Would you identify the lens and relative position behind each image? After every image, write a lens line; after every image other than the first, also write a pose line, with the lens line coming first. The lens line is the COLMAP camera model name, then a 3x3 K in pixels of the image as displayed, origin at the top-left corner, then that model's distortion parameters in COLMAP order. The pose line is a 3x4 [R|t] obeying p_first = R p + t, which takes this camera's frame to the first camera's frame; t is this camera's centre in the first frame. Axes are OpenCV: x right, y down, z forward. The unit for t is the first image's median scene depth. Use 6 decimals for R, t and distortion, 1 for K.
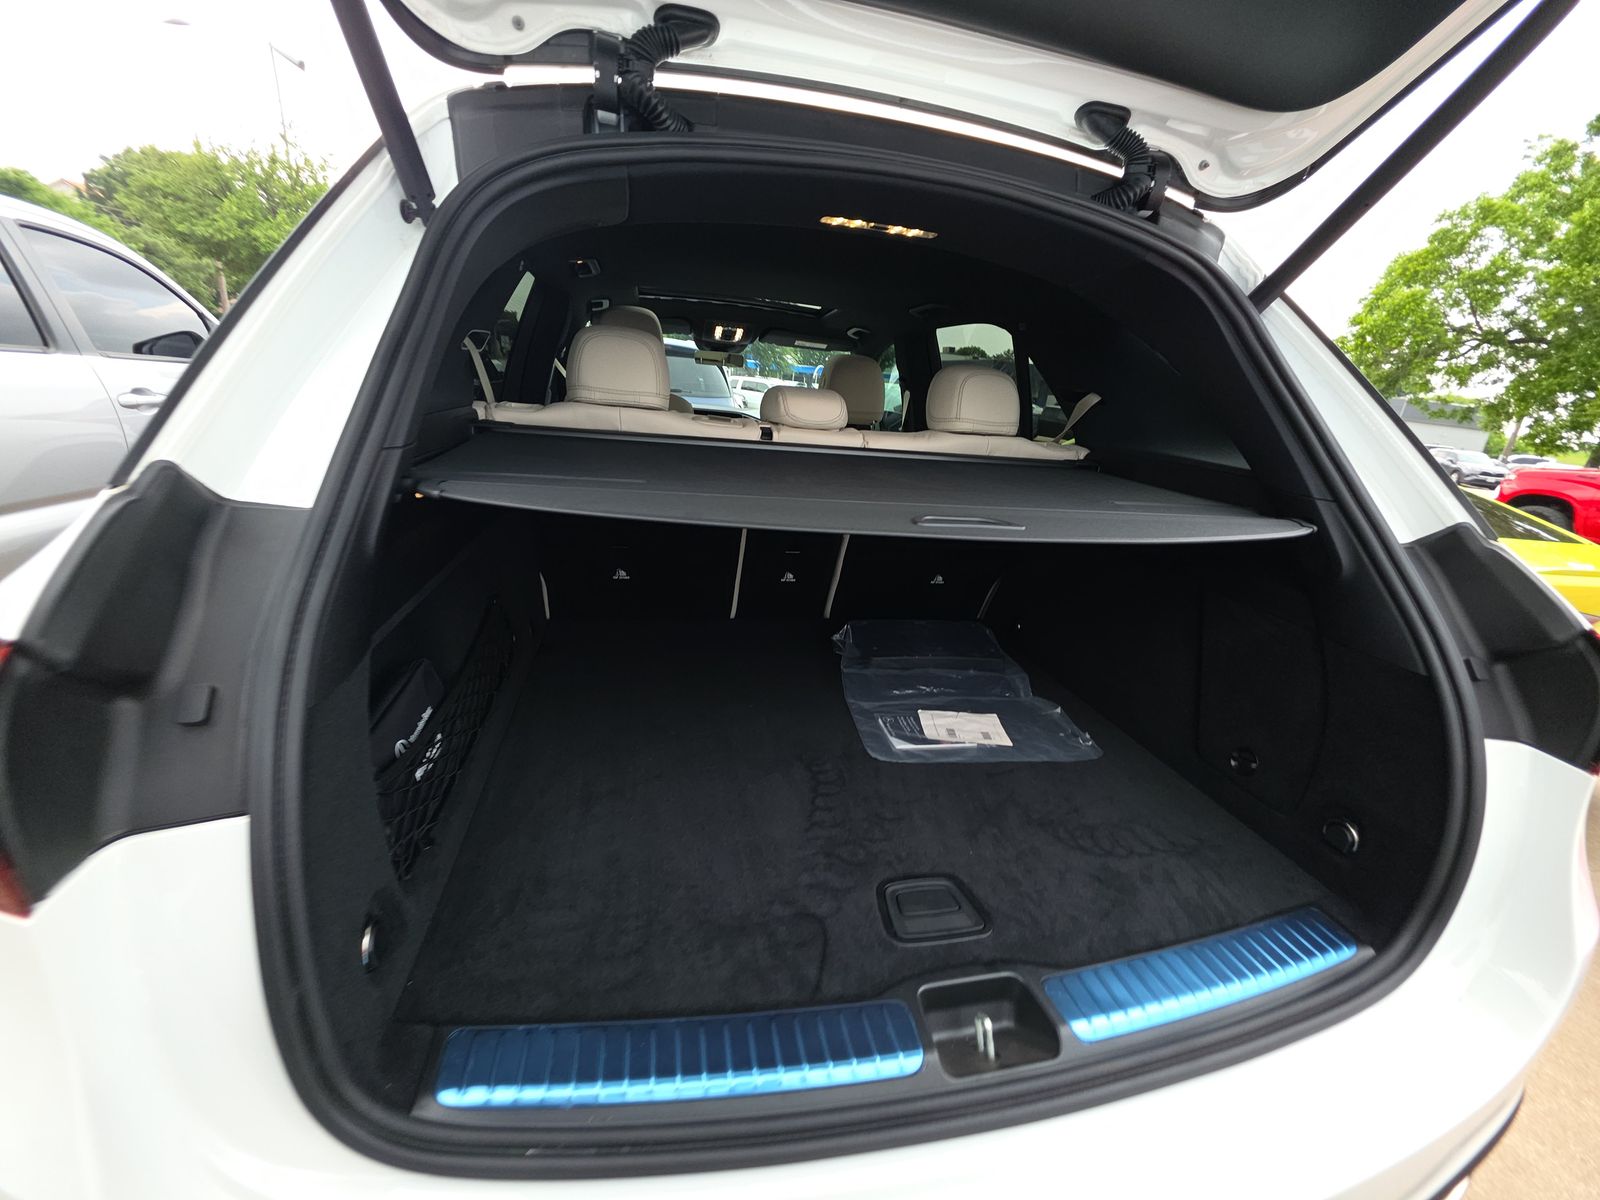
lens RADIAL K [[649.1, 0, 801.2], [0, 649.1, 598.3], [0, 0, 1]] dist [0.011404, -0.009291]
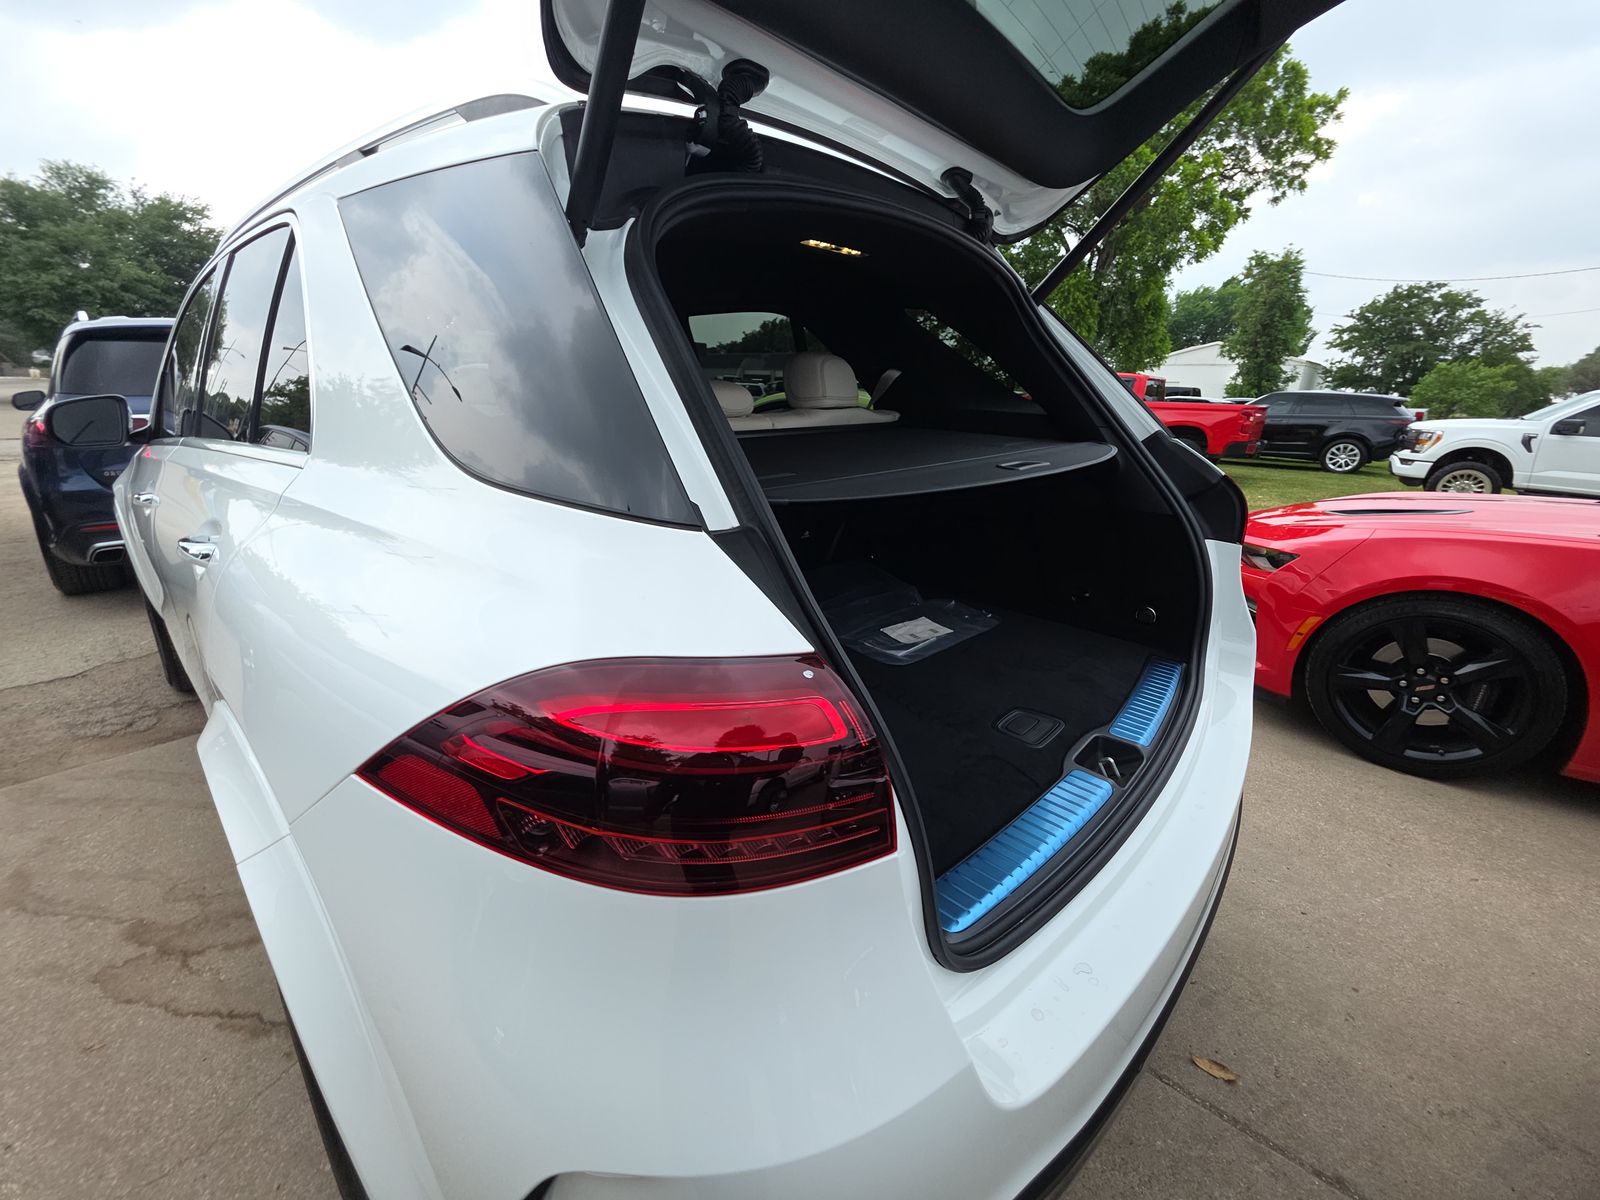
lens RADIAL K [[649.1, 0, 805.2], [0, 649.1, 601.5], [0, 0, 1]] dist [0.011404, -0.009291]
pose [[0.820221, -0.247268, 0.515845, -0.657530], [0.226745, 0.968421, 0.103671, -0.050870], [-0.525190, 0.031932, 0.850386, -0.006951]]
